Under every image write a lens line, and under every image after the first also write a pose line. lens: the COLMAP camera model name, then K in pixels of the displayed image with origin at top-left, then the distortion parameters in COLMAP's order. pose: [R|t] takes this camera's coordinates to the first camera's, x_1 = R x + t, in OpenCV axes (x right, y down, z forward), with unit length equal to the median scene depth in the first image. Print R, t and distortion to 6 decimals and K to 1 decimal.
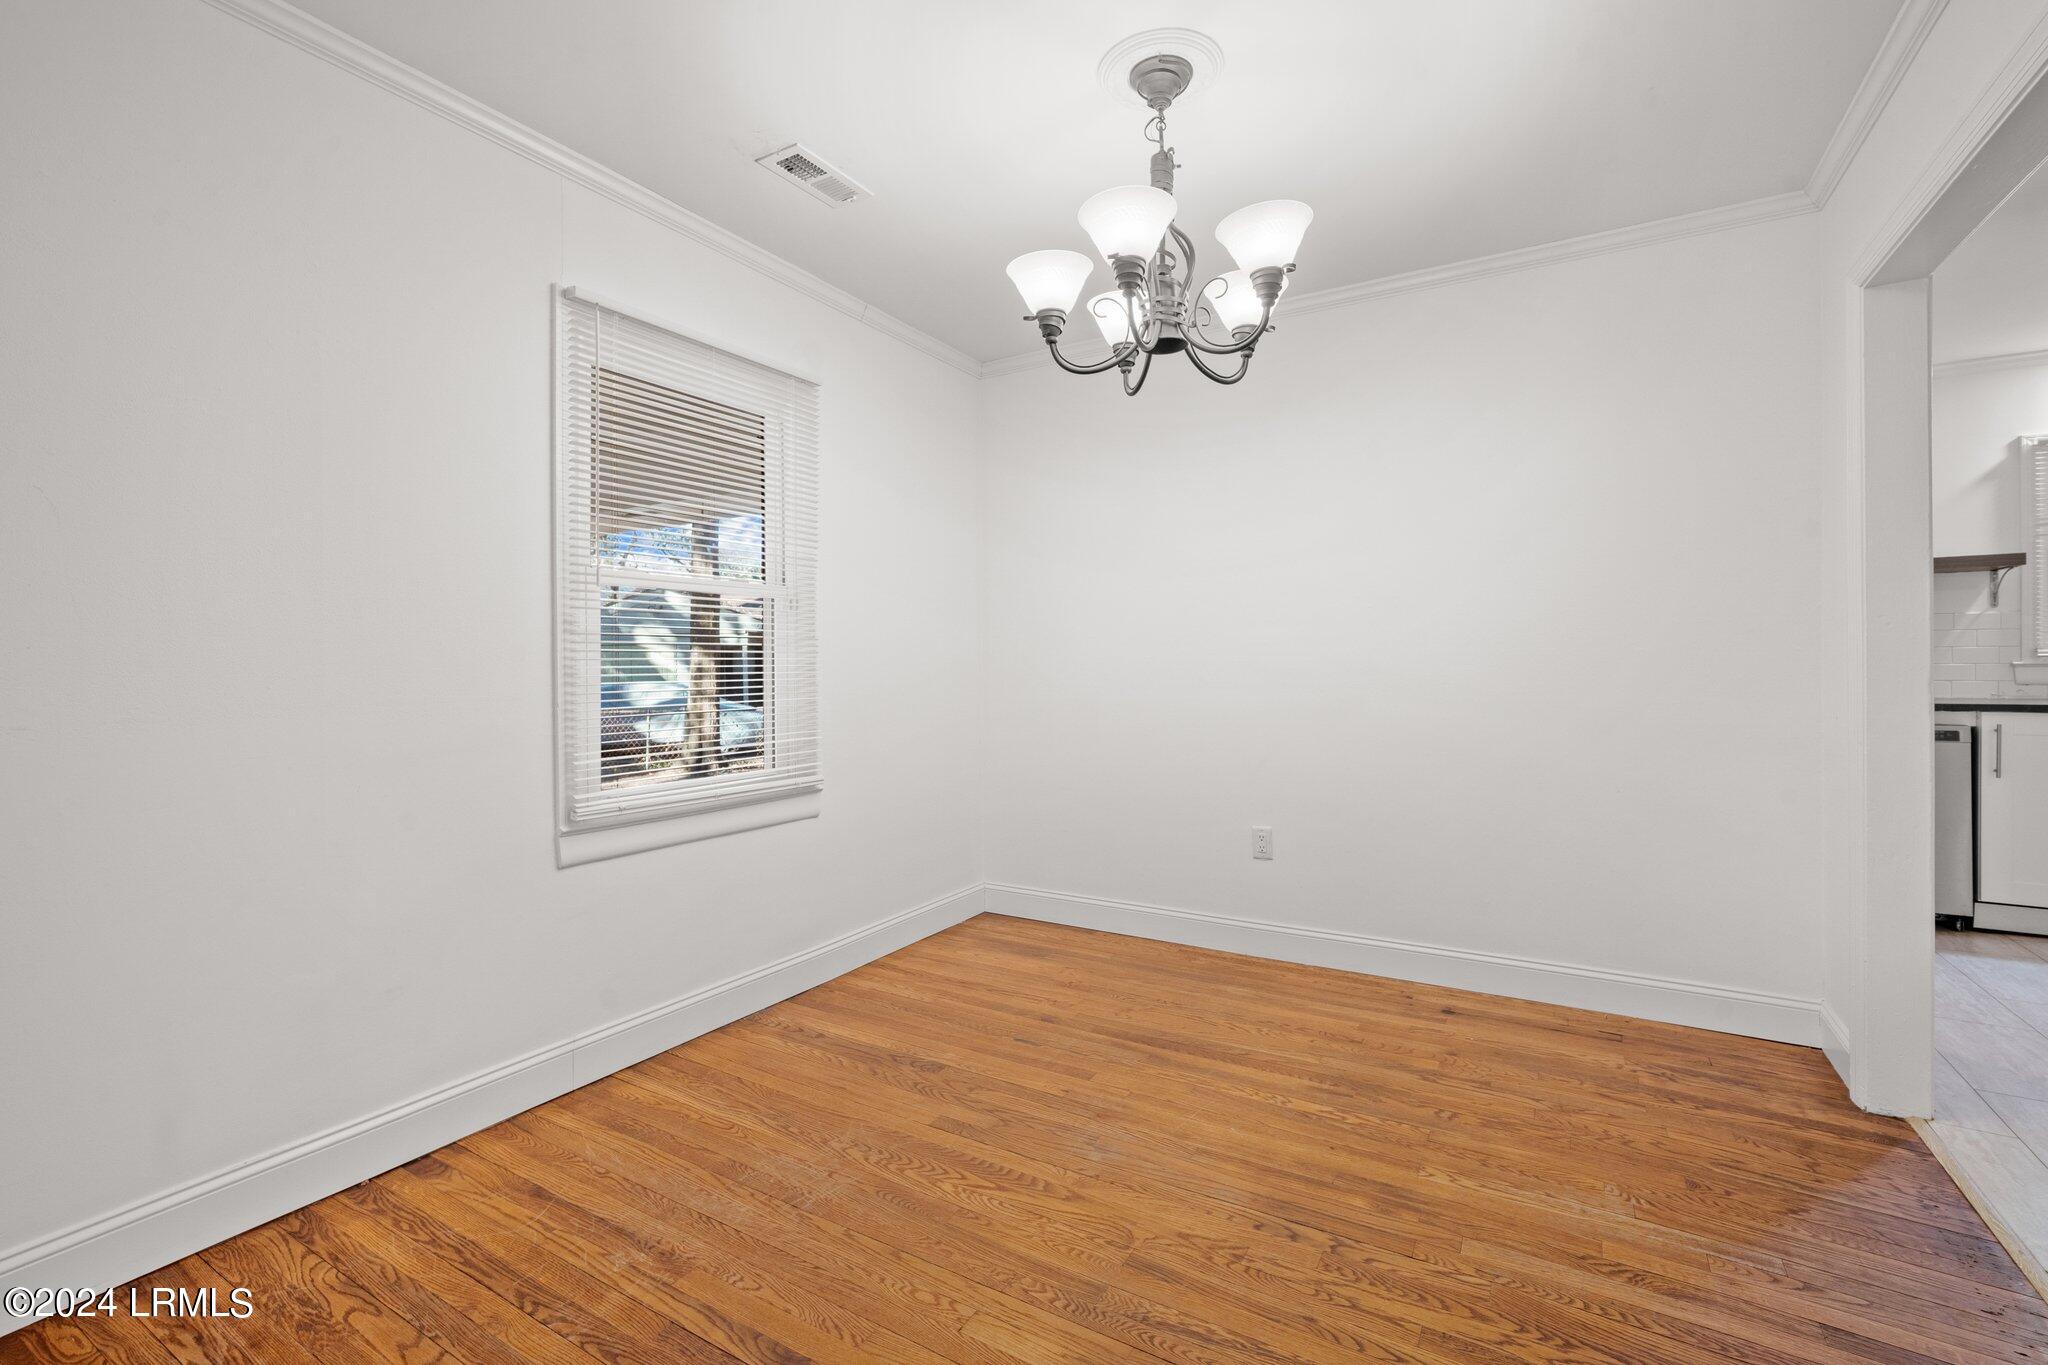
lens RADIAL K [[892.8, 0, 1021.0], [0, 892.8, 666.8], [0, 0, 1]] dist [-0.003671, 0.000481]
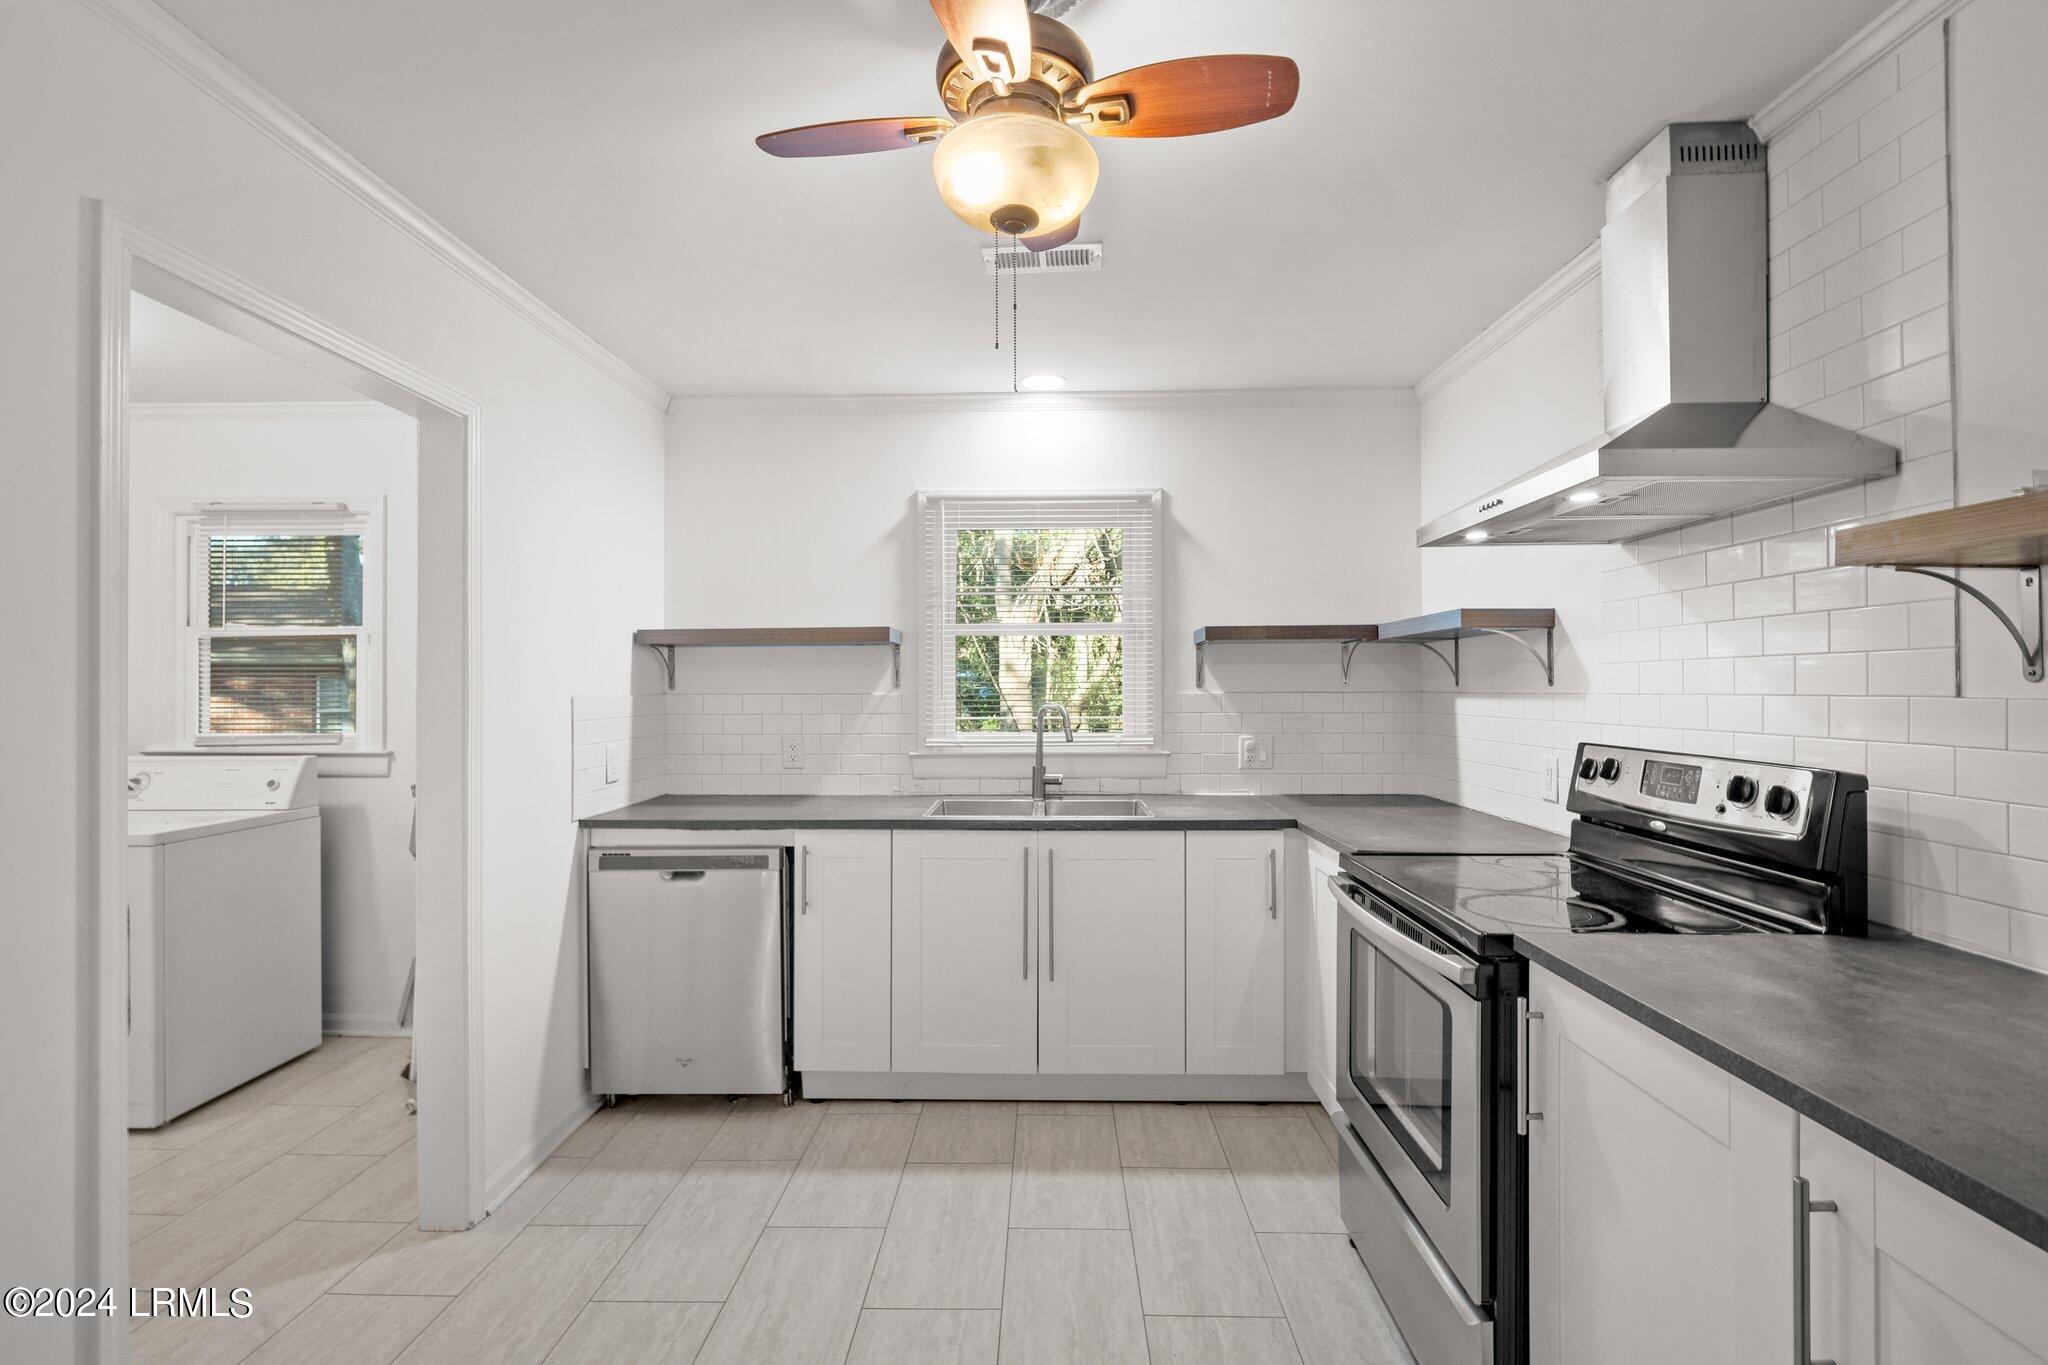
lens RADIAL K [[915.4, 0, 1027.1], [0, 915.4, 679.9], [0, 0, 1]] dist [-0.011635, 0.000595]
pose [[0.866025, 0.006353, 0.499961, 1.310158], [-0.000704, 0.999934, -0.011487, -0.110588], [-0.500001, 0.009596, 0.865972, 0.304026]]
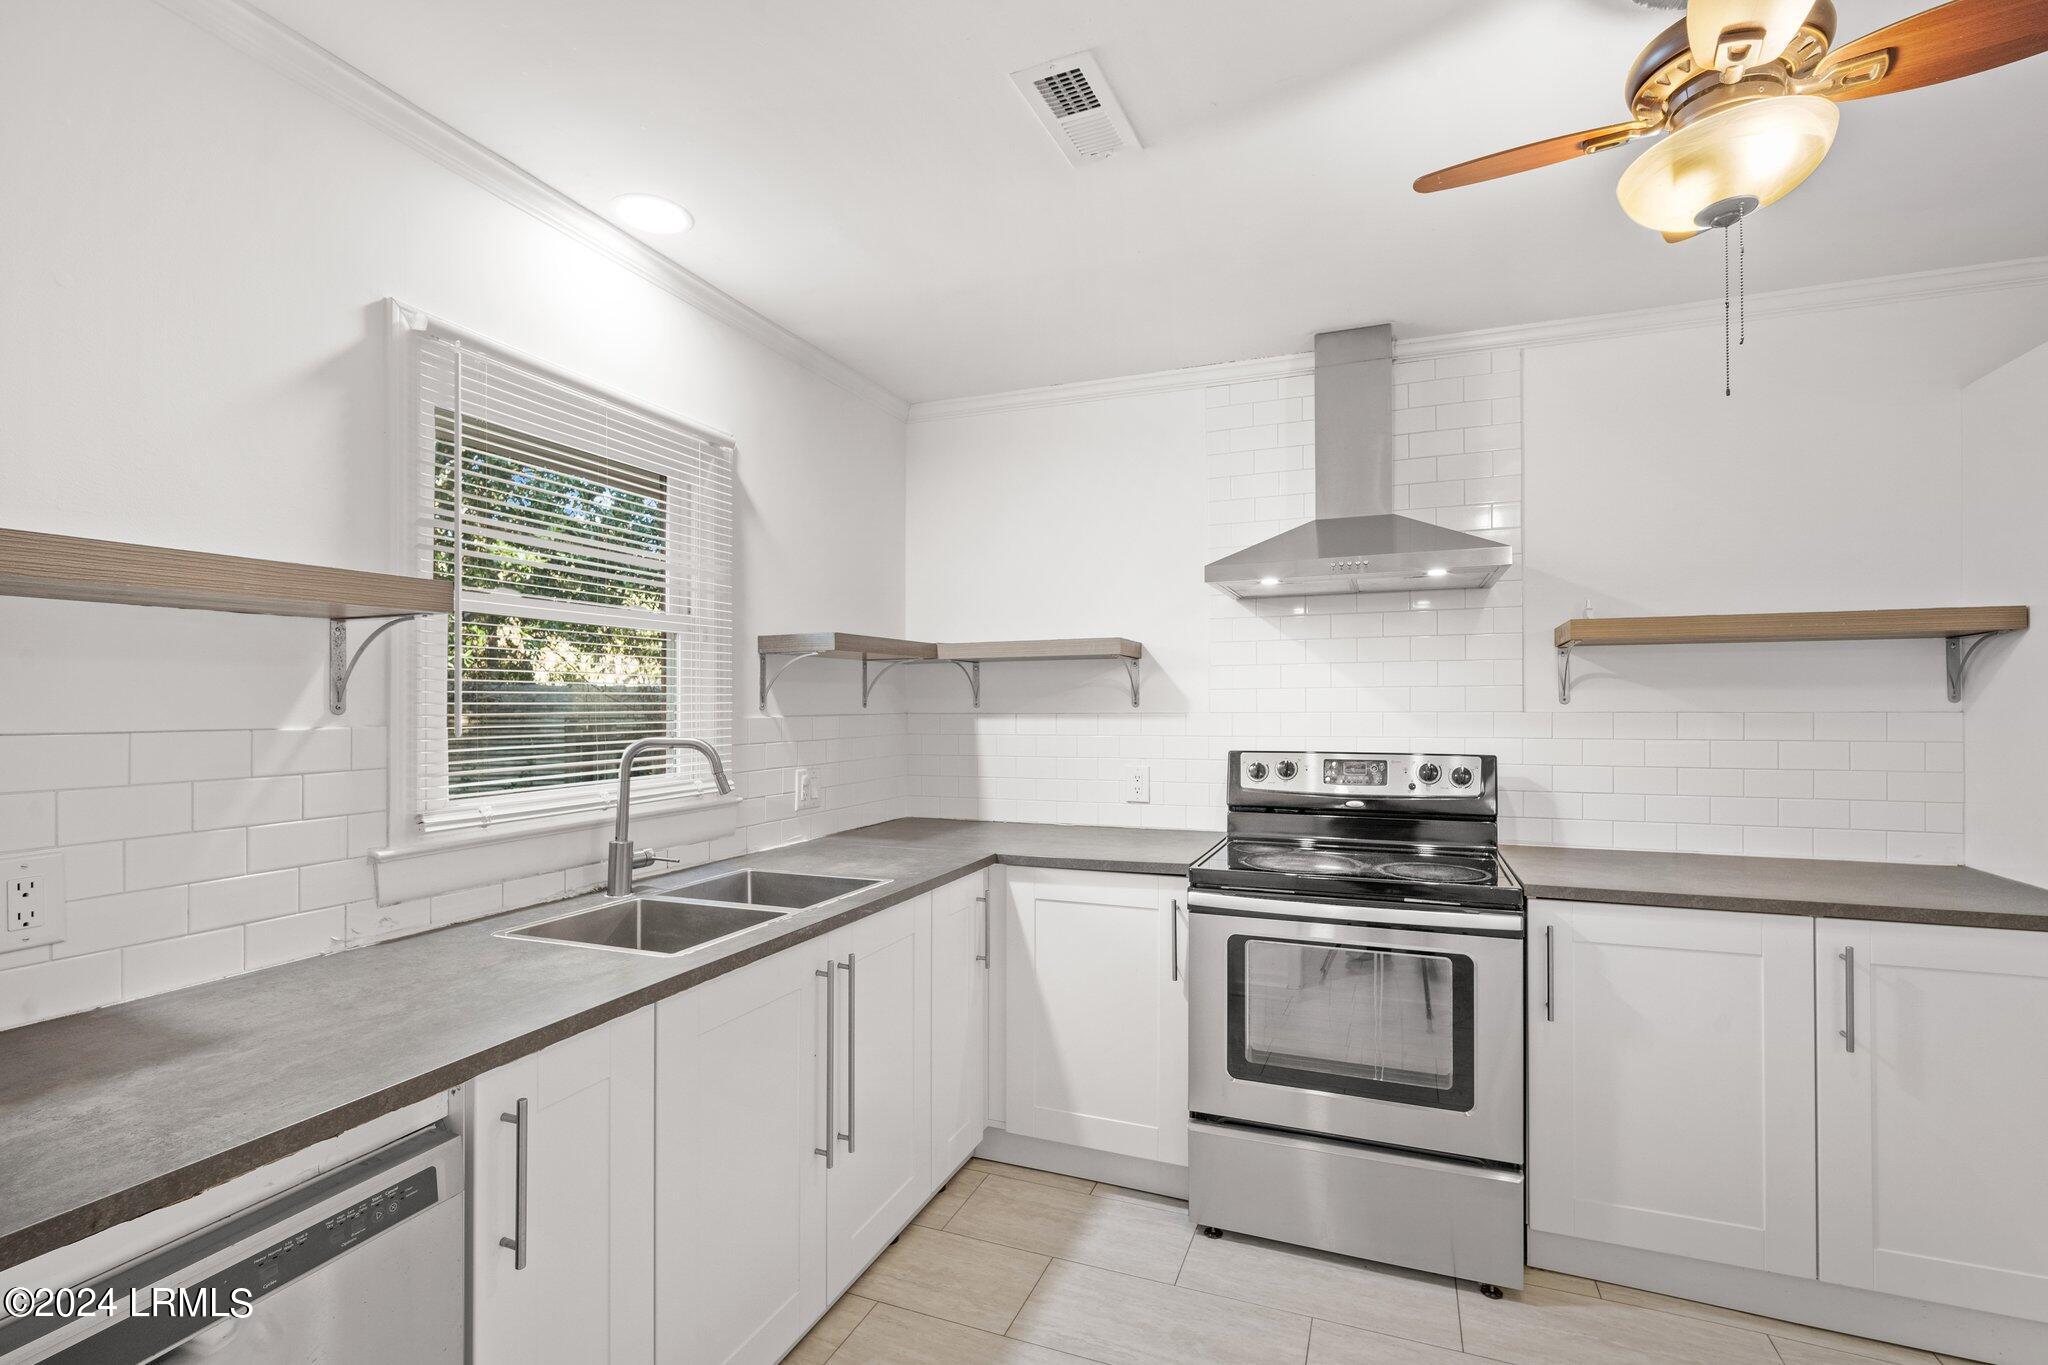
lens RADIAL K [[911.1, 0, 1025.6], [0, 911.1, 701.9], [0, 0, 1]] dist [-0.004259, 0.000166]
pose [[-0.166196, 0.008762, 0.986054, 1.125147], [0.007366, 0.999944, -0.007643, -0.115127], [-0.986065, 0.005993, -0.166252, 1.323156]]
